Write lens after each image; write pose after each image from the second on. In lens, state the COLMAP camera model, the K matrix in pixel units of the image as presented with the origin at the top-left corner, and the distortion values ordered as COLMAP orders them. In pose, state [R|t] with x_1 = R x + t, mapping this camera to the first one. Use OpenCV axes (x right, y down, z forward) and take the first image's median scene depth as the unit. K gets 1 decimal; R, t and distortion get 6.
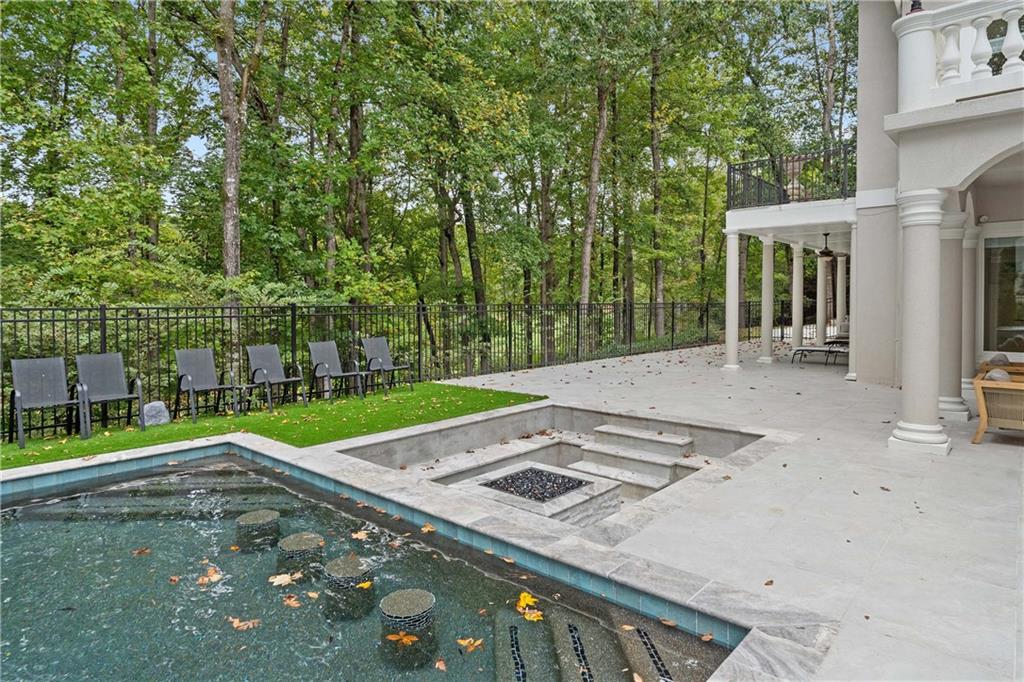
lens RADIAL K [[597.9, 0, 514.0], [0, 597.9, 309.1], [0, 0, 1]] dist [-0.001201, -0.001132]
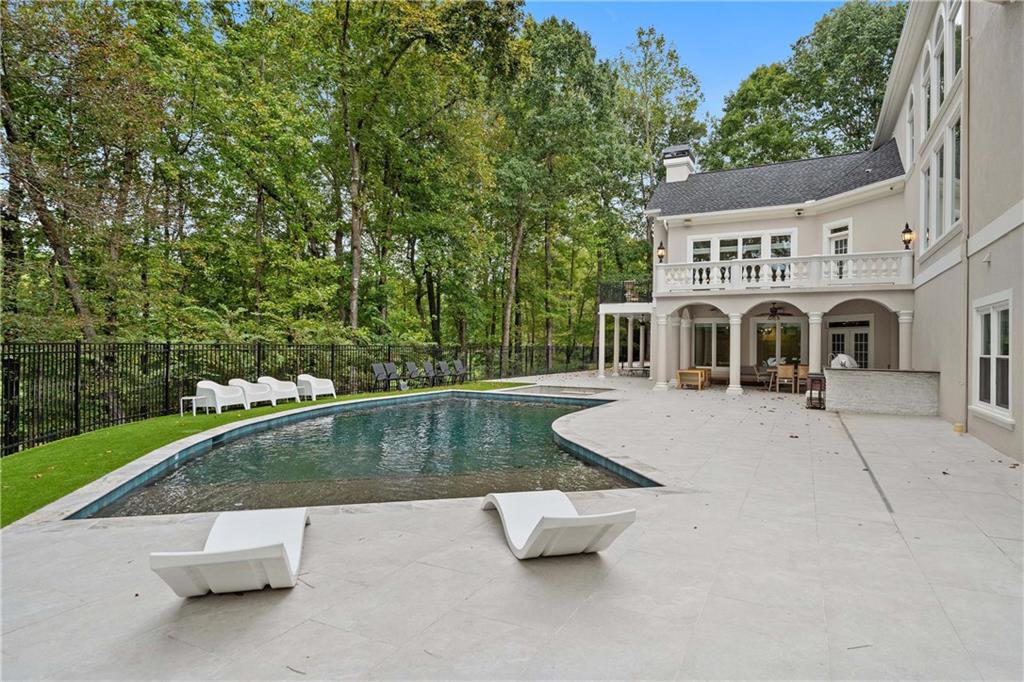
lens RADIAL K [[577.0, 0, 512.0], [0, 577.0, 341.0], [0, 0, 1]] dist [-0.049295, -0.000093]
pose [[0.972011, 0.013840, 0.234528, -0.622383], [-0.009616, 0.999770, -0.019145, 0.016369], [-0.234739, 0.016354, 0.971921, -1.338291]]
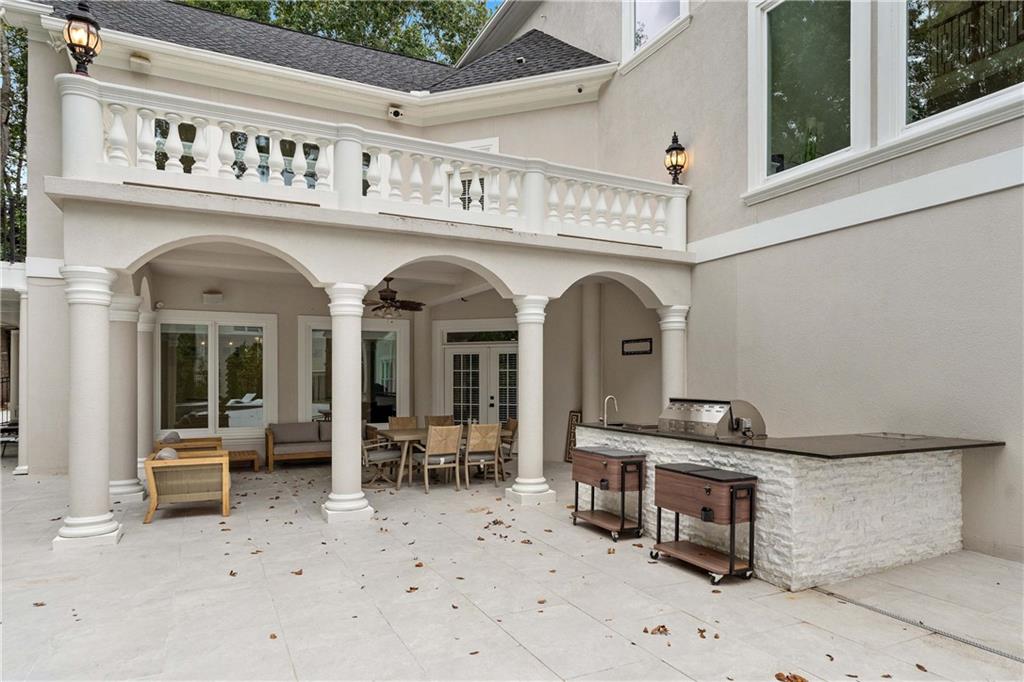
lens RADIAL K [[595.7, 0, 512.0], [0, 595.7, 380.9], [0, 0, 1]] dist [0.001866, 0.000867]
pose [[0.381232, -0.001687, 0.924478, 0.045970], [0.011119, 0.999934, -0.002760, -0.006399], [-0.924413, 0.011331, 0.381225, 0.019473]]
